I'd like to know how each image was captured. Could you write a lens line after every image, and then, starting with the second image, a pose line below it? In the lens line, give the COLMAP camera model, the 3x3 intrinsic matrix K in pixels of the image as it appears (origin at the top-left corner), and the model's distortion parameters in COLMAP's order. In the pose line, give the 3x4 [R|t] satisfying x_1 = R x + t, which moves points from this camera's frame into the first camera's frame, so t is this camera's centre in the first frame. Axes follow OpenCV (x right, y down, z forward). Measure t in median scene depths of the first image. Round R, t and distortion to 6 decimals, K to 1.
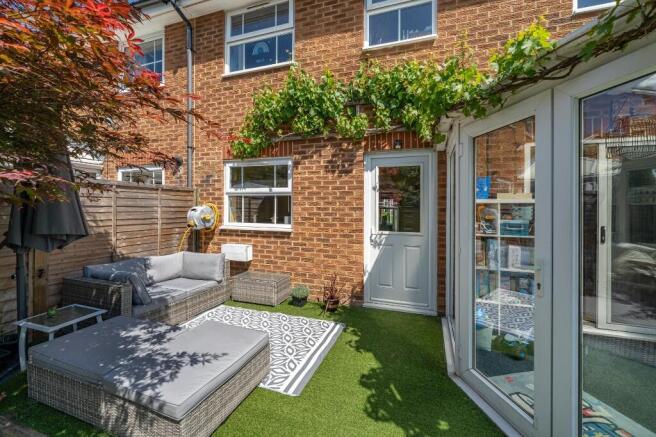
lens RADIAL K [[260.0, 0, 328.0], [0, 260.0, 218.5], [0, 0, 1]] dist [0.003083, 0.000243]
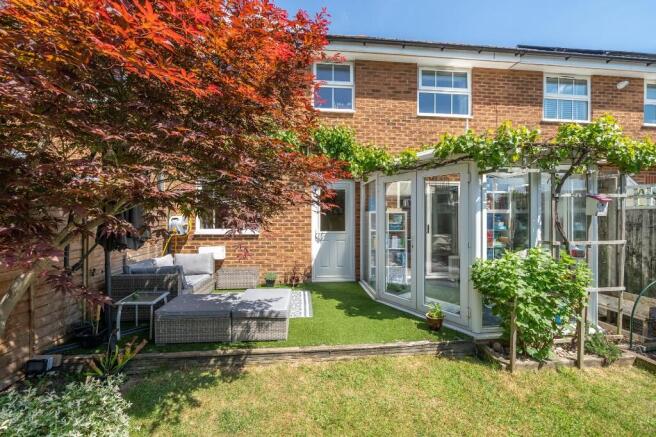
lens RADIAL K [[249.7, 0, 329.4], [0, 249.7, 237.1], [0, 0, 1]] dist [0.001112, 0.000064]
pose [[0.902886, -0.043467, 0.427677, -0.403603], [0.022003, 0.998244, 0.055007, 0.002321], [-0.429317, -0.040255, 0.902256, -0.357577]]
